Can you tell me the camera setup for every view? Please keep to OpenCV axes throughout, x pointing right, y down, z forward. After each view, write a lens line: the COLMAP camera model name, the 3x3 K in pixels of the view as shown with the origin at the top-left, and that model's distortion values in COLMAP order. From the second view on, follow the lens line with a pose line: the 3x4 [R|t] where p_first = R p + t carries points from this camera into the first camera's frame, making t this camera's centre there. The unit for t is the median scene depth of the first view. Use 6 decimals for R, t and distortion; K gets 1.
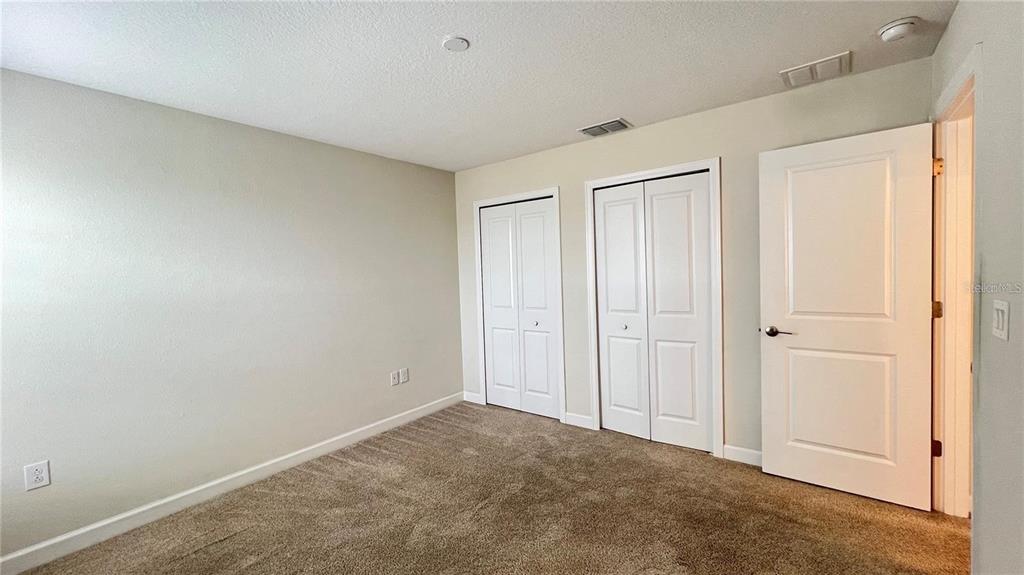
lens RADIAL K [[407.8, 0, 508.2], [0, 407.8, 285.4], [0, 0, 1]] dist [-0.002169, -0.000076]
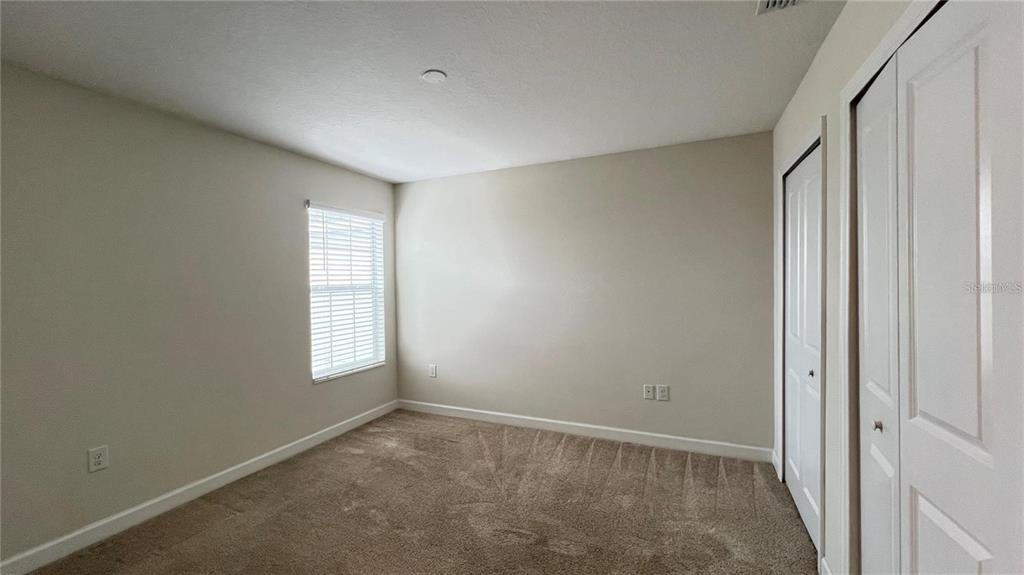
lens RADIAL K [[407.8, 0, 511.0], [0, 407.8, 288.2], [0, 0, 1]] dist [-0.002169, -0.000076]
pose [[0.234700, 0.050032, -0.970779, 0.598429], [-0.026403, 0.998634, 0.045085, -0.040070], [0.971709, 0.015050, 0.235701, 0.563859]]
